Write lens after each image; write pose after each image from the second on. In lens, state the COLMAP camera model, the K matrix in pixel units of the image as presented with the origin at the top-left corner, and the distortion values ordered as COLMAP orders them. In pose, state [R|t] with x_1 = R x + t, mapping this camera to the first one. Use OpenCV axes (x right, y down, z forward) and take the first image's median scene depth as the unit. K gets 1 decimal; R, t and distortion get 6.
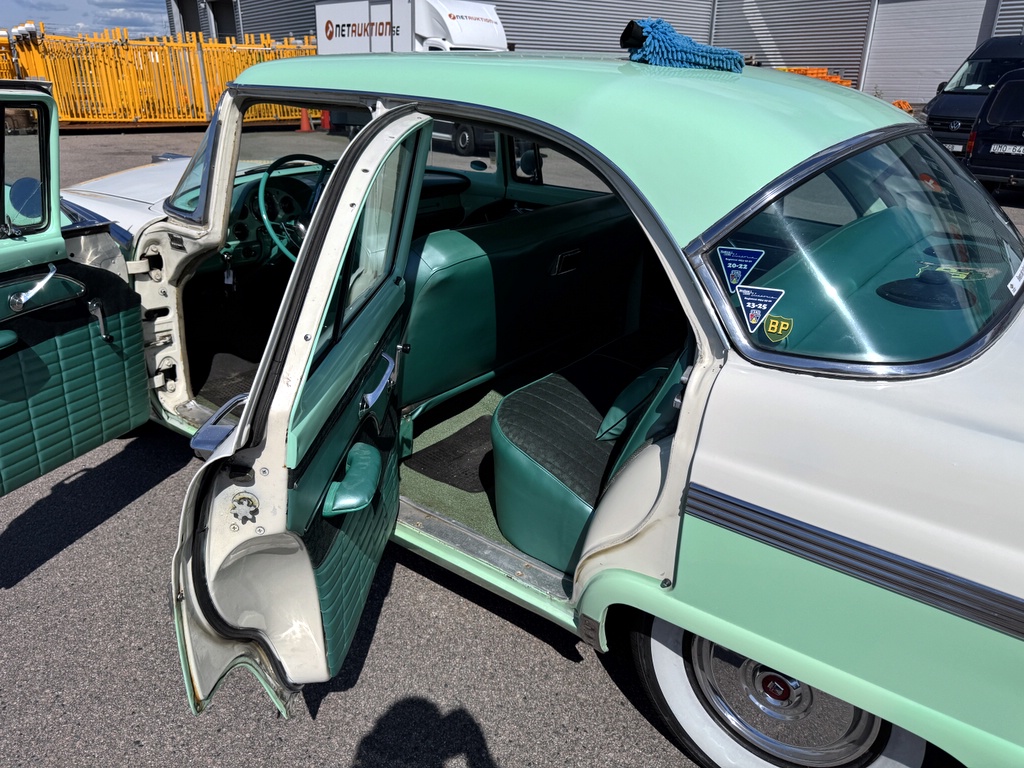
lens RADIAL K [[729.8, 0, 507.8], [0, 729.8, 387.2], [0, 0, 1]] dist [0.007653, -0.006328]
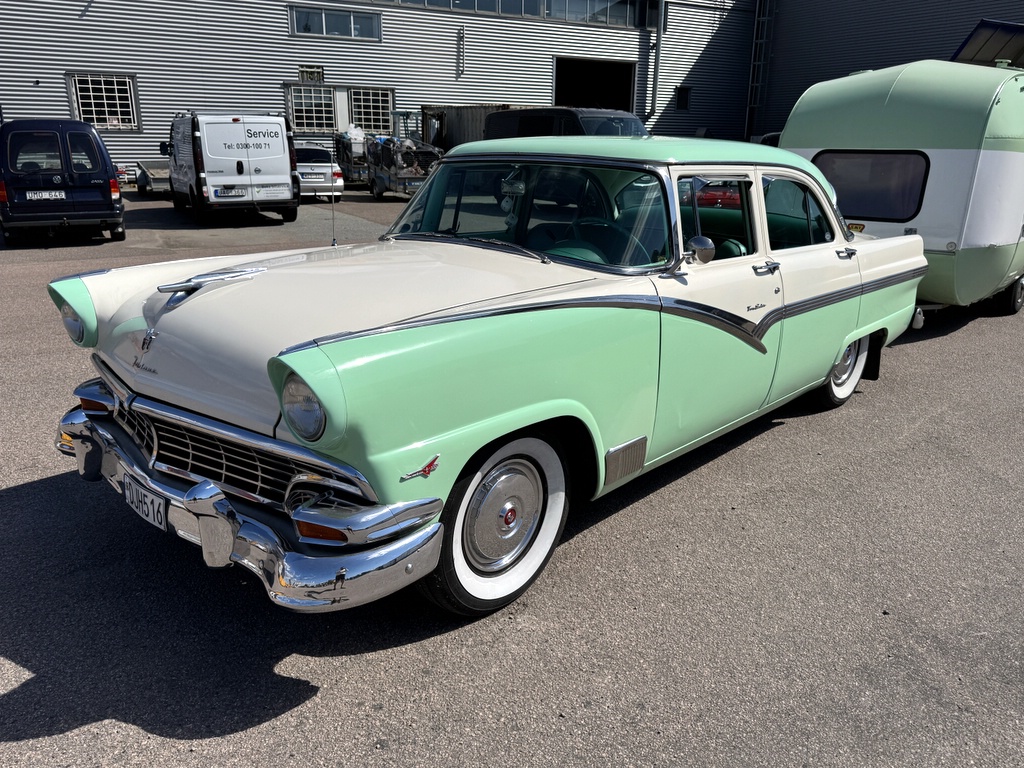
lens RADIAL K [[786.5, 0, 510.6], [0, 786.5, 389.0], [0, 0, 1]] dist [0.029526, -0.043386]
pose [[0.094162, -0.310928, 0.945757, -0.229156], [0.376218, 0.890649, 0.255353, -0.062826], [-0.921734, 0.331766, 0.200842, 0.134179]]
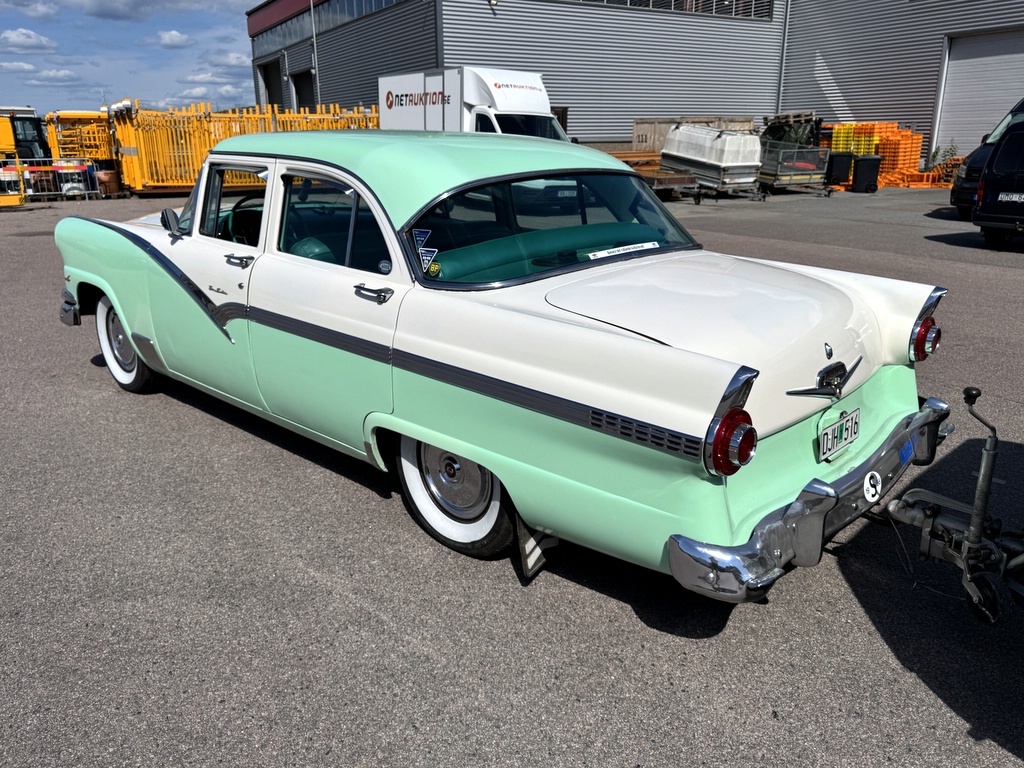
lens RADIAL K [[776.1, 0, 514.5], [0, 776.1, 386.1], [0, 0, 1]] dist [0.100242, -0.183192]
pose [[0.994674, 0.010975, -0.102482, 0.062091], [-0.020726, 0.995303, -0.094569, 0.033211], [0.100963, 0.096189, 0.990229, -0.079673]]
